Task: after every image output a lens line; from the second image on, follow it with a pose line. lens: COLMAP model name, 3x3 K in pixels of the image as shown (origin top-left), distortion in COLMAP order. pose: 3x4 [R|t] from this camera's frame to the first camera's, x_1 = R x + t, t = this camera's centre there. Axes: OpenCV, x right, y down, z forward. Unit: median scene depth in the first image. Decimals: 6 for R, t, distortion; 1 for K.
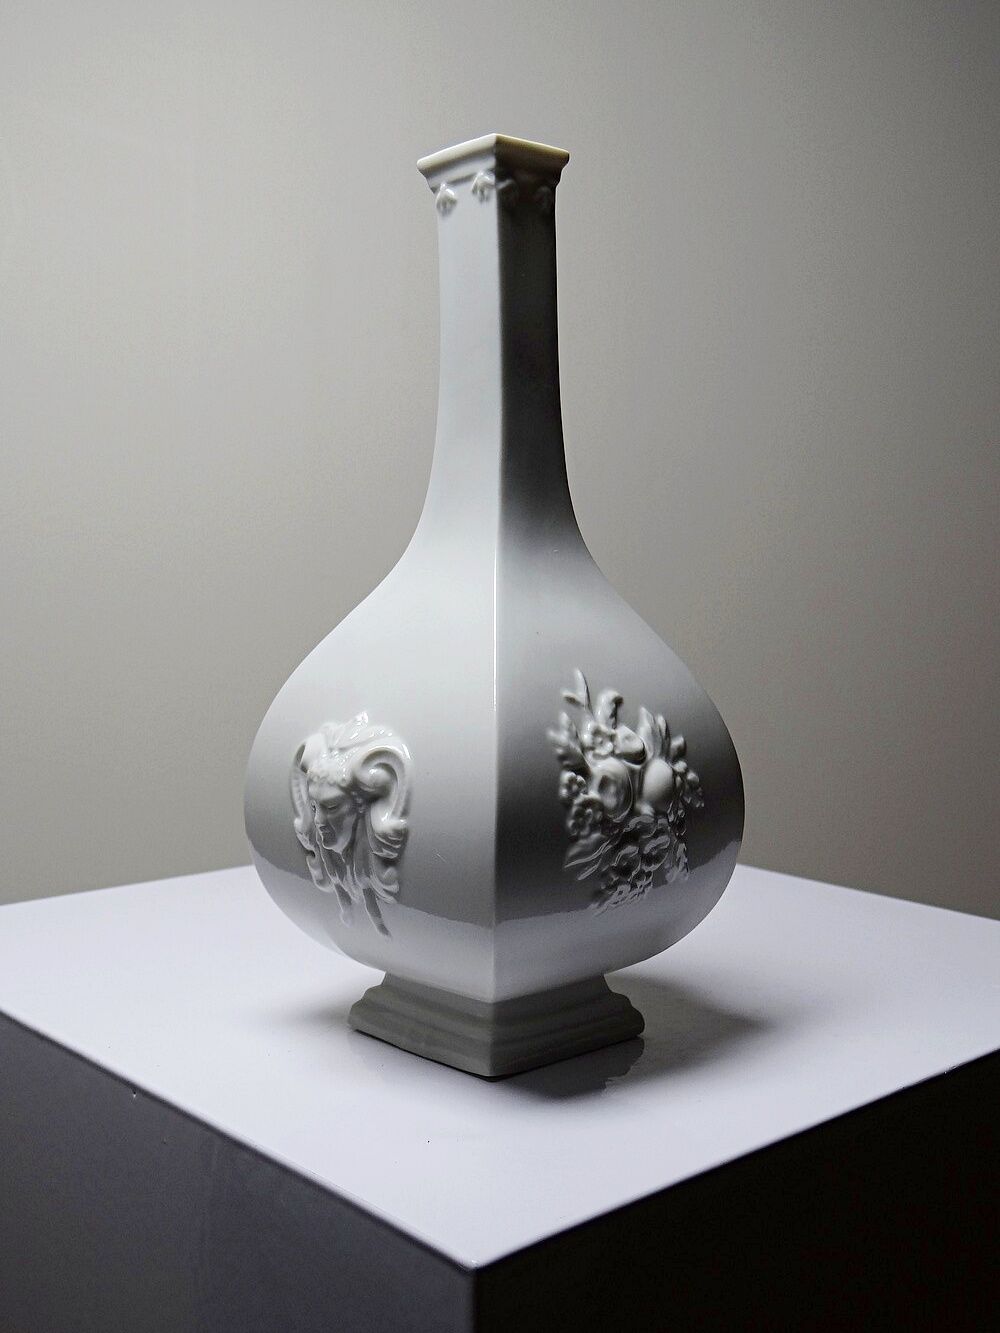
lens RADIAL K [[1536.2, 0, 500.0], [0, 1536.2, 666.5], [0, 0, 1]] dist [0.032948, 0.009185]
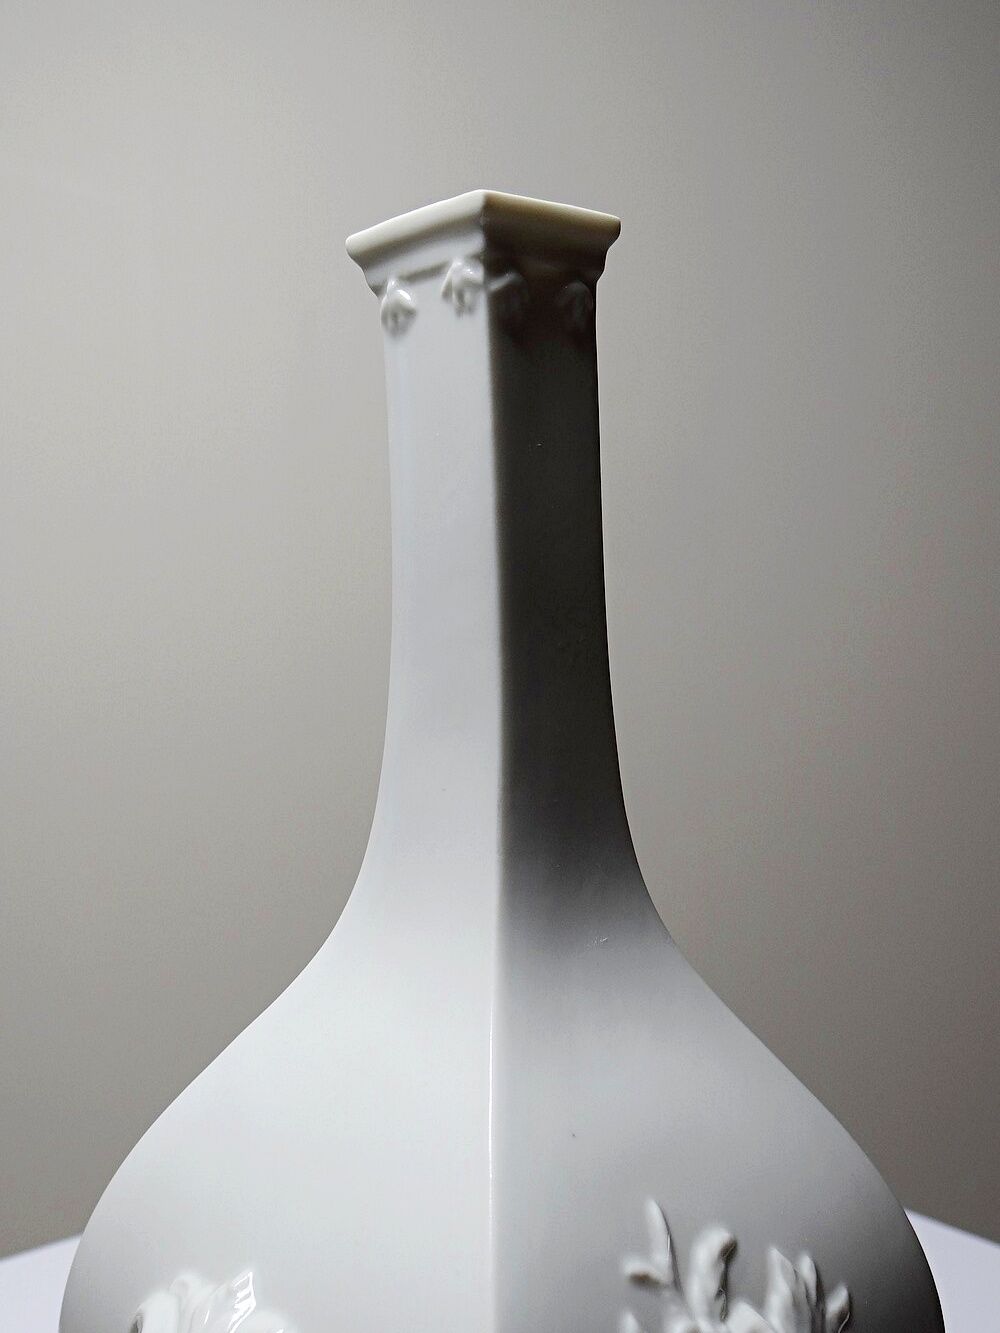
lens RADIAL K [[1536.2, 0, 500.0], [0, 1536.2, 666.5], [0, 0, 1]] dist [0.032948, 0.009185]
pose [[0.999715, -0.011967, -0.020666, 0.011691], [0.011599, 0.999774, -0.017805, -0.167564], [0.020874, 0.017560, 0.999628, 0.460769]]
